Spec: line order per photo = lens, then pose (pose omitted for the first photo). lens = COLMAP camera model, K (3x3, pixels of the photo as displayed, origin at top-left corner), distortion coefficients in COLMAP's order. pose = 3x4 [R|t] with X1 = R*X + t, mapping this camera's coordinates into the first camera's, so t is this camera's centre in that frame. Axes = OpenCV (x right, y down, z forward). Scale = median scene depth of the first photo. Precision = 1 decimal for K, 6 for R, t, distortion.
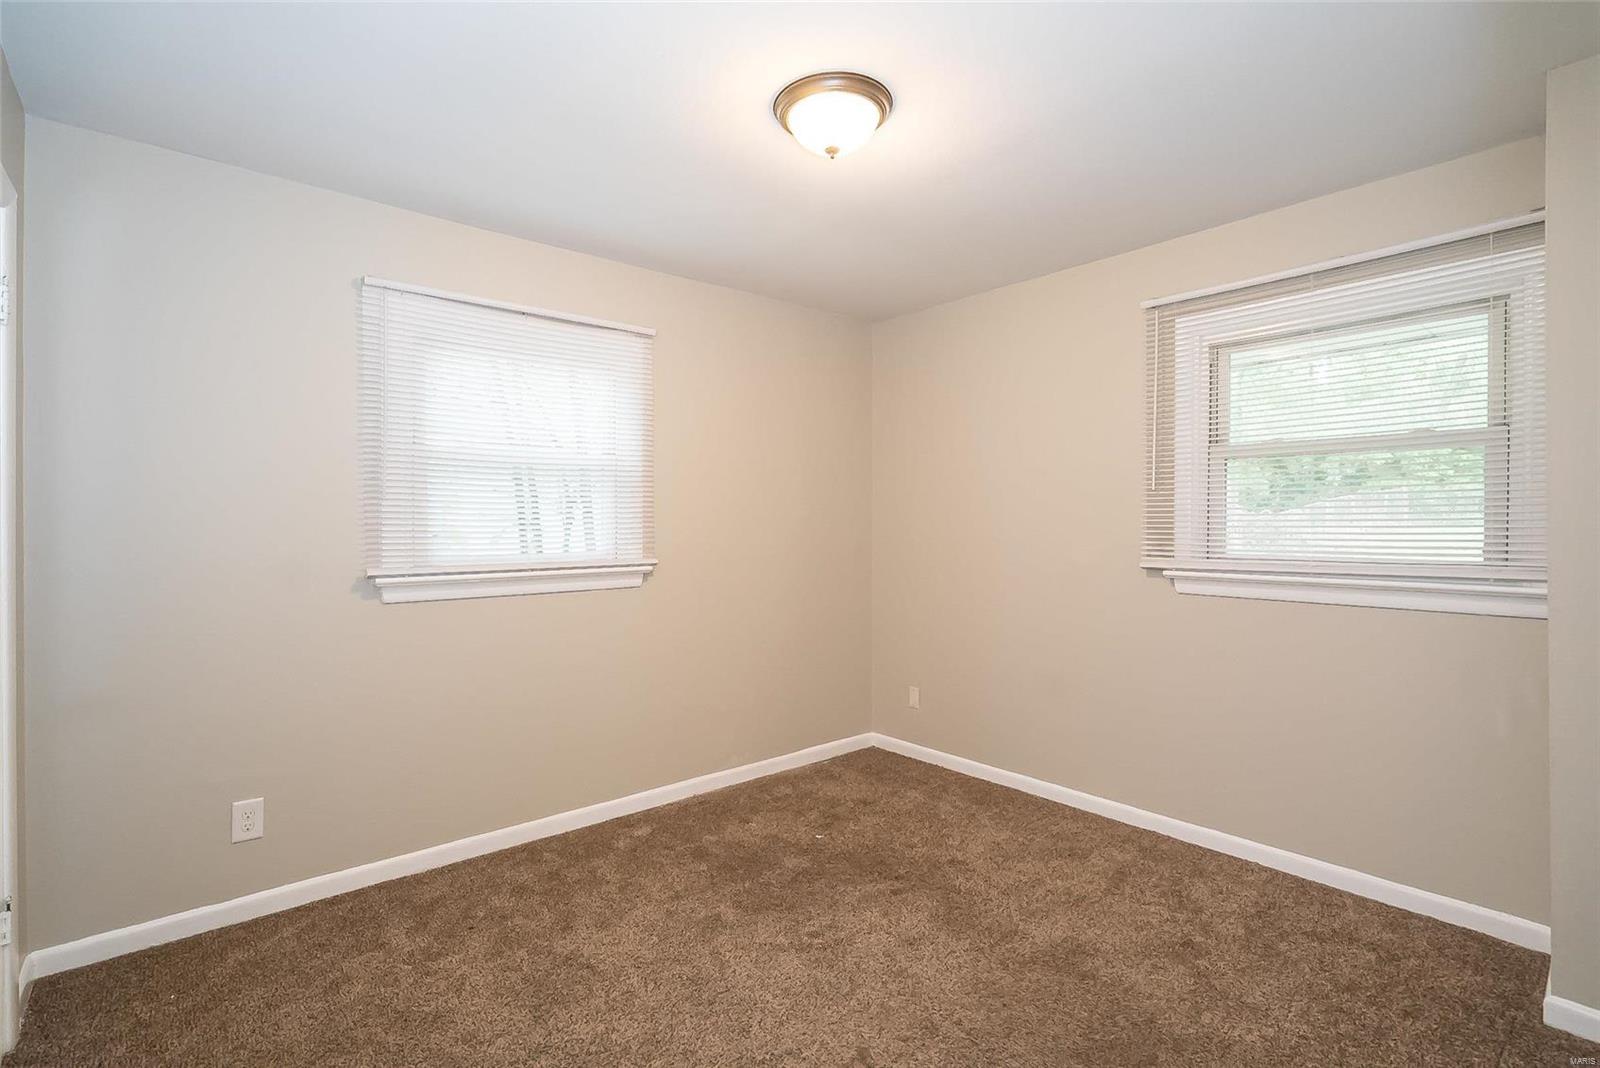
lens RADIAL K [[716.5, 0, 798.3], [0, 716.5, 525.3], [0, 0, 1]] dist [-0.003588, 0.000125]
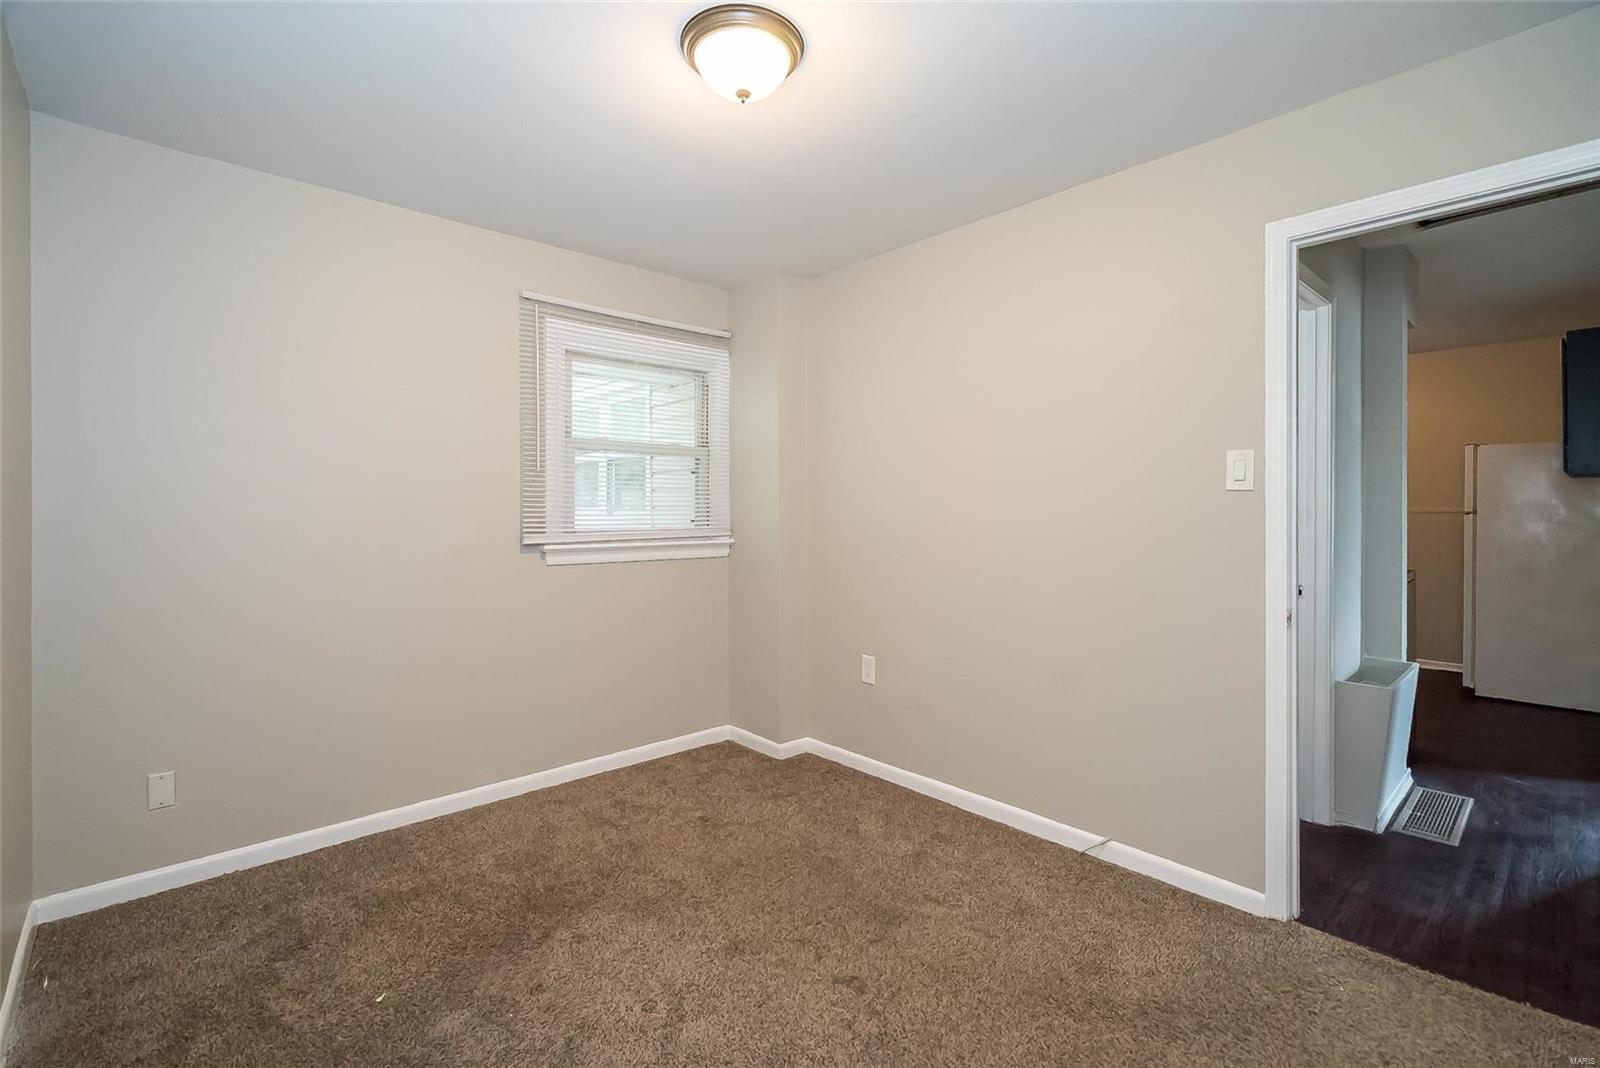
lens RADIAL K [[724.5, 0, 798.2], [0, 724.5, 508.2], [0, 0, 1]] dist [-0.005184, 0.000139]
pose [[-0.024655, -0.002154, 0.999694, -0.650032], [-0.003776, 0.999991, 0.002061, 0.002683], [-0.999689, -0.003724, -0.024662, 0.694005]]
